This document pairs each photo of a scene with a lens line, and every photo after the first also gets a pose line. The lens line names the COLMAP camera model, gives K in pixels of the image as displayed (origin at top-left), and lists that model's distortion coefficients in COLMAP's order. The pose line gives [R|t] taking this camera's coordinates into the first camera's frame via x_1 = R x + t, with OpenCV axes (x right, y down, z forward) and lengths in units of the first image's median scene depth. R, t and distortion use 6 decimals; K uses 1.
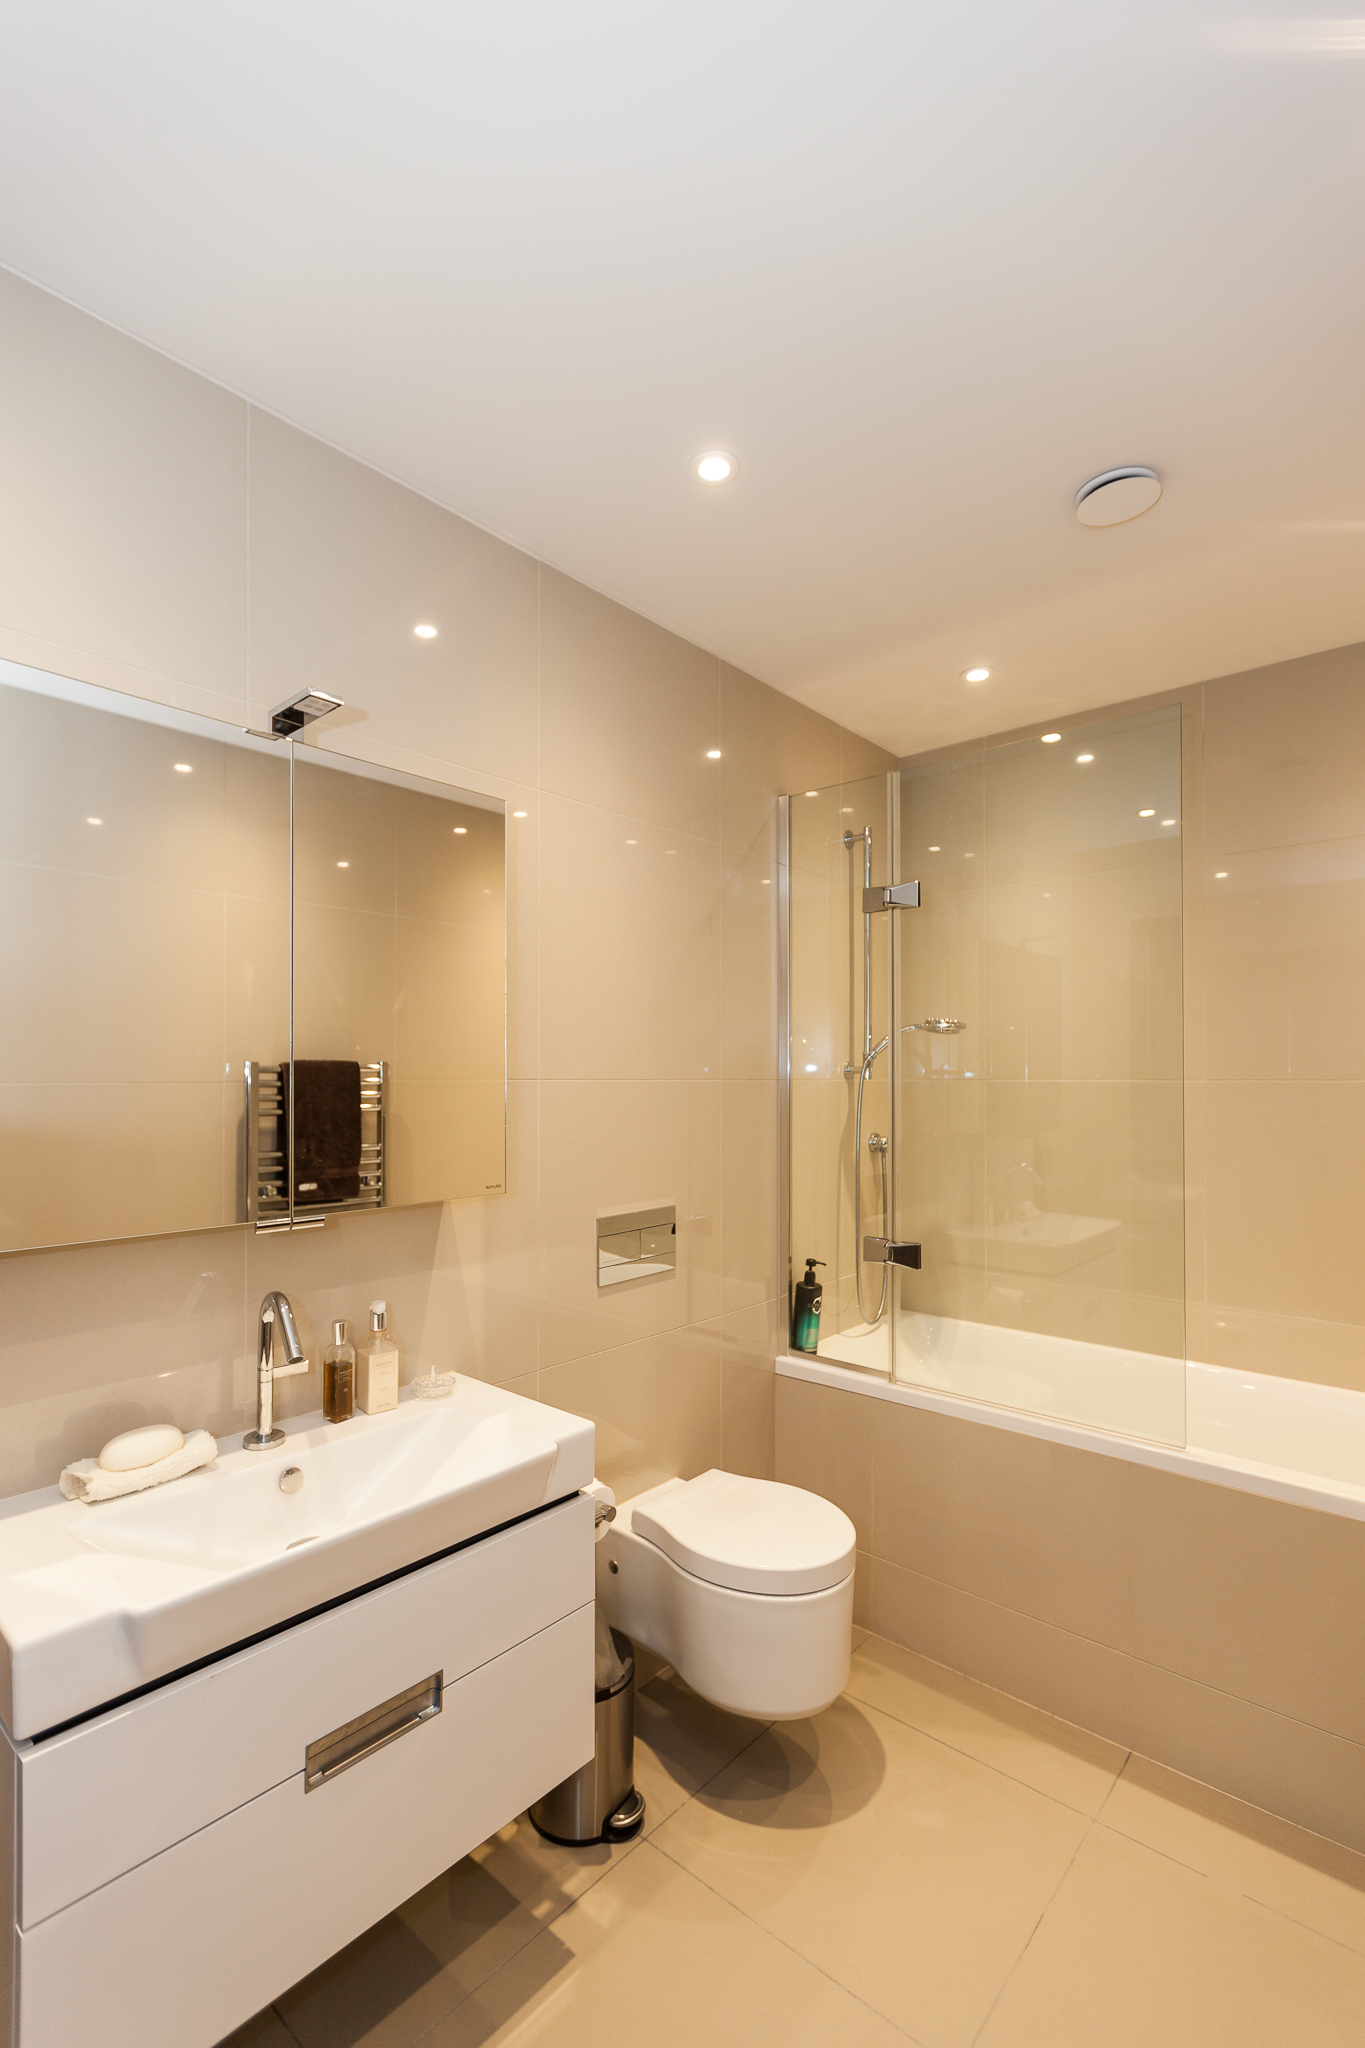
lens RADIAL K [[933.0, 0, 680.9], [0, 933.0, 1047.9], [0, 0, 1]] dist [-0.000232, 0.000152]
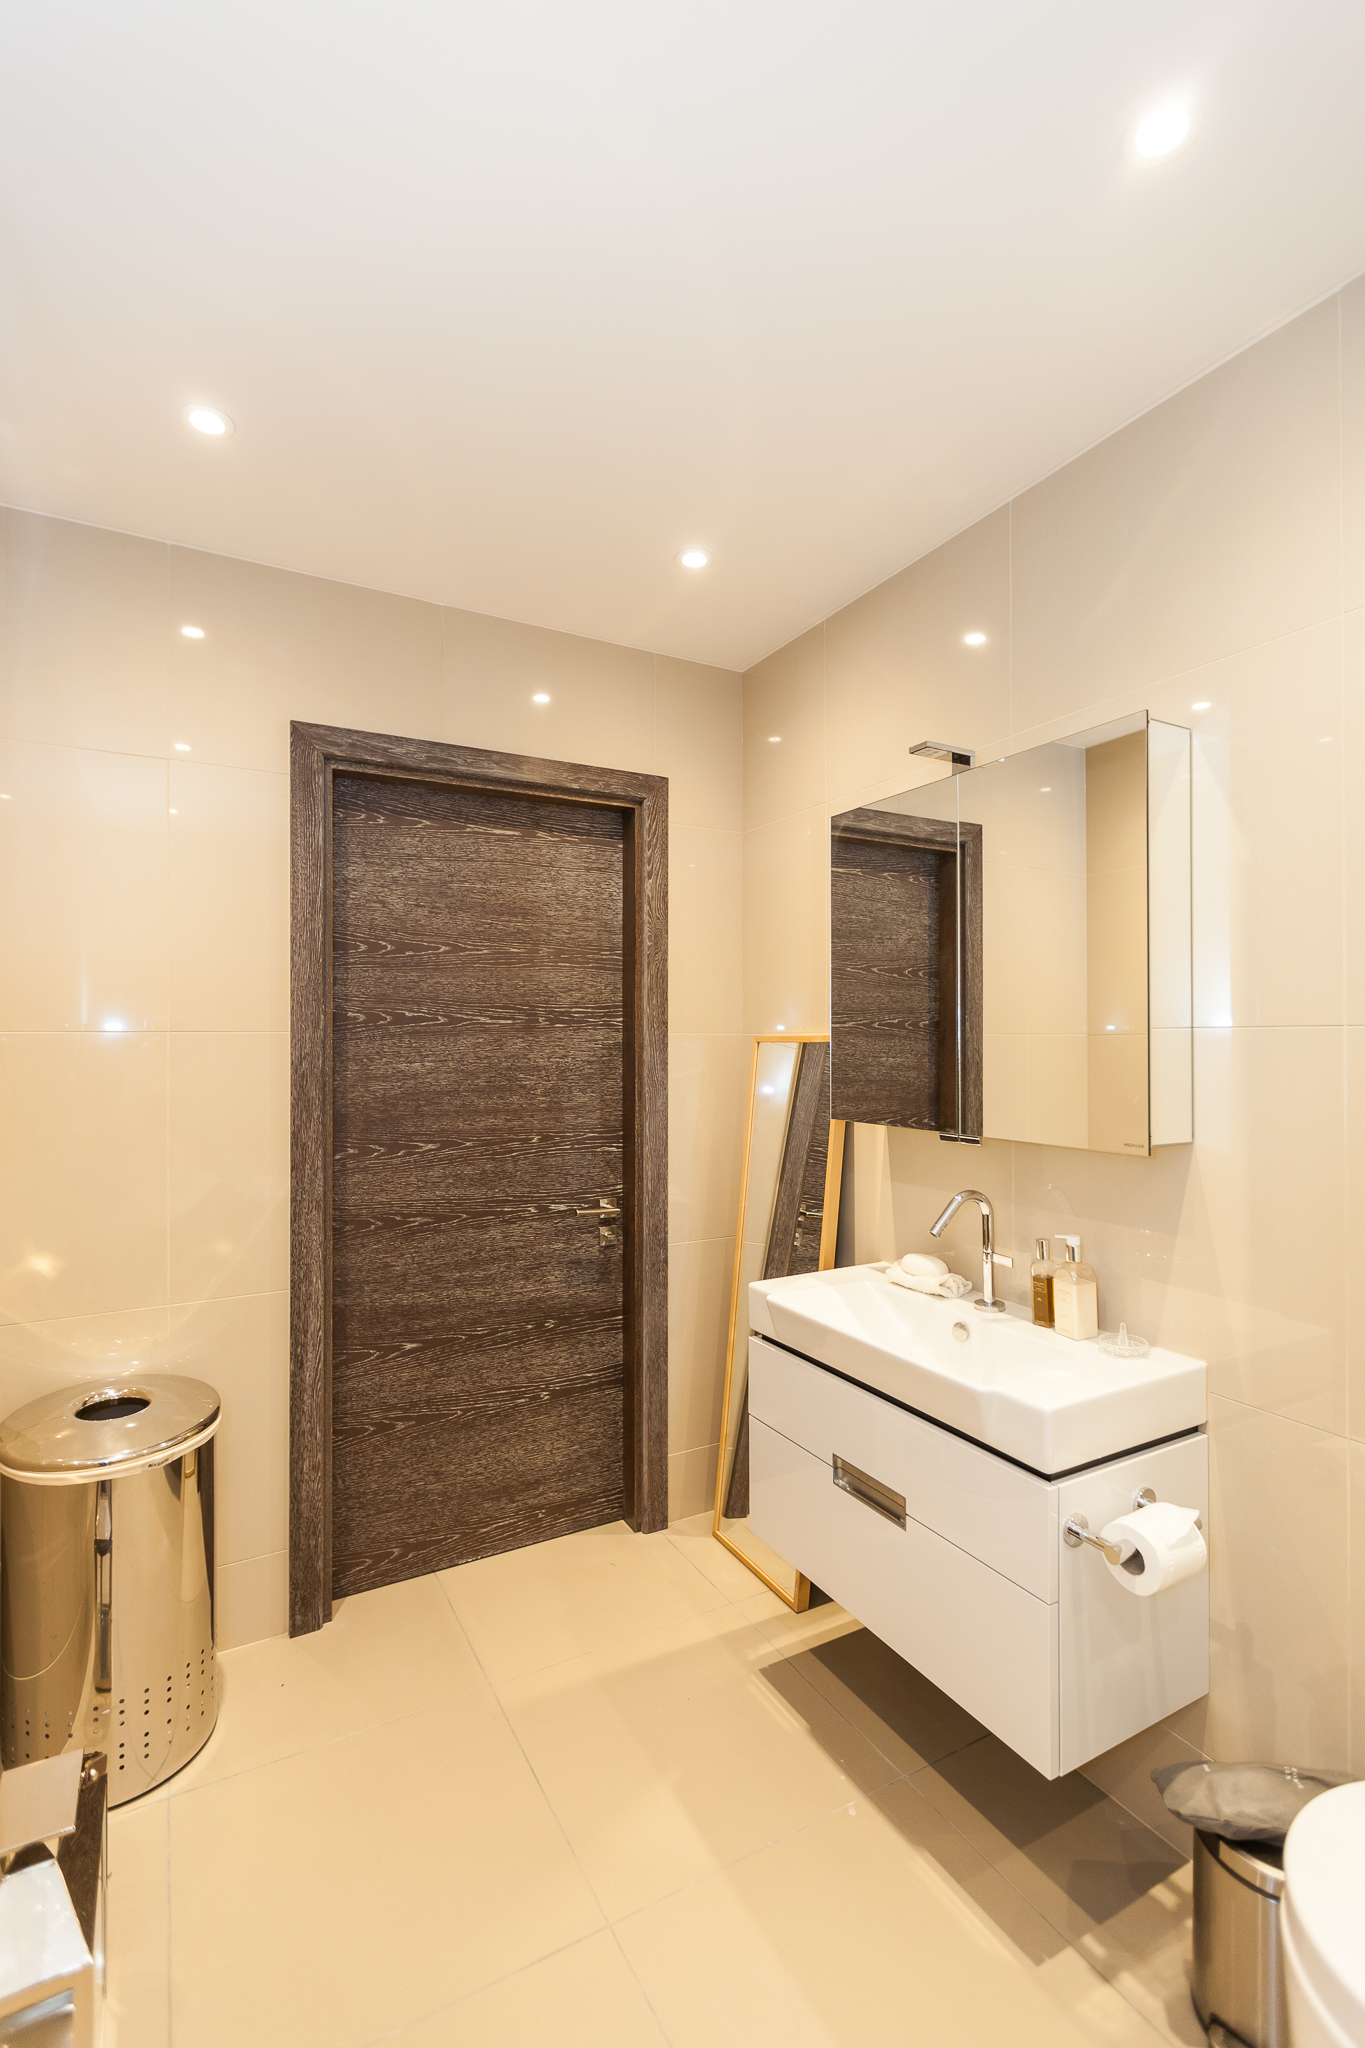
lens RADIAL K [[933.0, 0, 680.9], [0, 933.0, 1047.9], [0, 0, 1]] dist [-0.000232, 0.000152]
pose [[-0.336346, -0.006850, -0.941714, 0.857348], [0.013425, 0.999837, -0.012067, 0.064543], [0.941643, -0.016701, -0.336199, 0.962888]]
